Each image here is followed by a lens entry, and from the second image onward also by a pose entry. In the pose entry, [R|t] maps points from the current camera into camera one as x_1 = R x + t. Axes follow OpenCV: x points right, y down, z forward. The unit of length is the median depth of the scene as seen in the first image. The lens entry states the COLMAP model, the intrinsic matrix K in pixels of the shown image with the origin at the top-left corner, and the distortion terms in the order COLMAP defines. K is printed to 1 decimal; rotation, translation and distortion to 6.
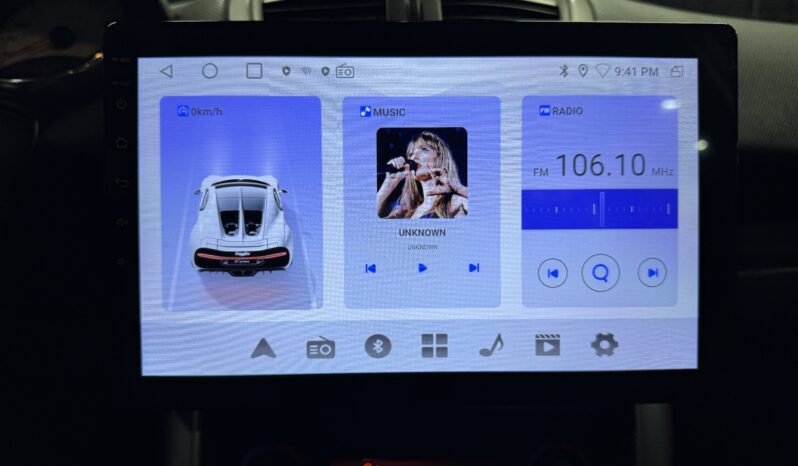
lens RADIAL K [[557.7, 0, 399.6], [0, 557.7, 247.8], [0, 0, 1]] dist [0.041516, -0.059798]
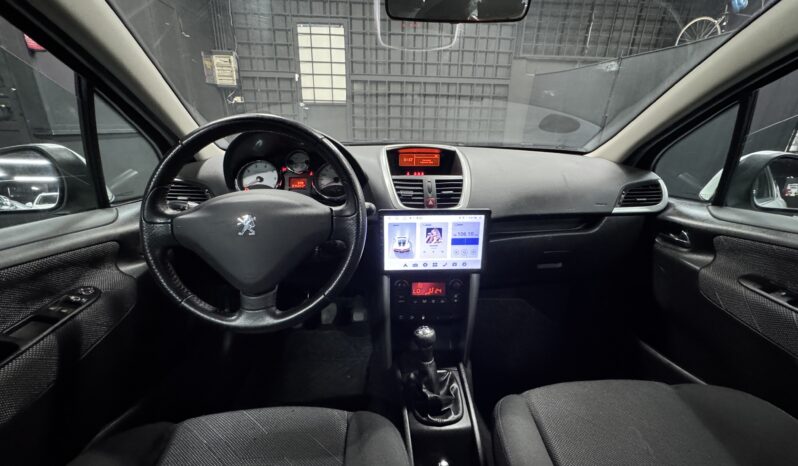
lens RADIAL K [[314.3, 0, 396.7], [0, 314.3, 231.0], [0, 0, 1]] dist [0.000144, 0.000291]
pose [[0.999123, -0.000510, 0.041873, -0.466855], [-0.008627, 0.975972, 0.217727, -0.860956], [-0.040978, -0.217897, 0.975111, -2.050430]]
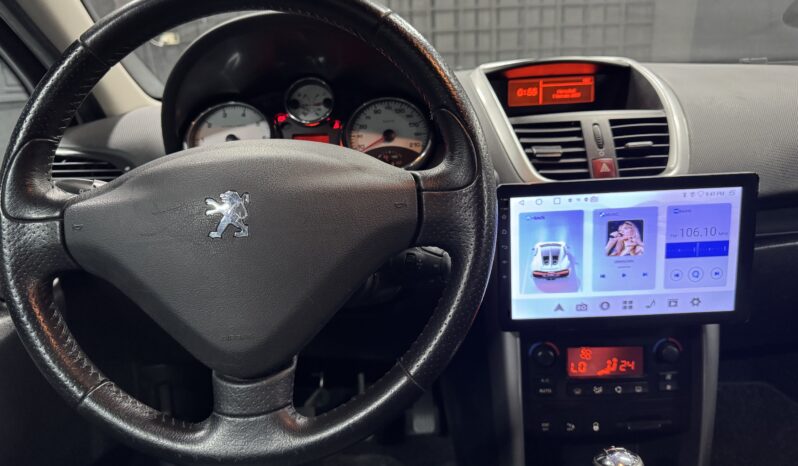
lens RADIAL K [[557.7, 0, 396.6], [0, 557.7, 235.0], [0, 0, 1]] dist [0.041516, -0.059798]
pose [[0.998672, -0.035543, -0.037284, -0.876898], [0.041194, 0.985632, 0.163808, -0.596499], [0.030926, -0.165126, 0.985787, -1.482842]]
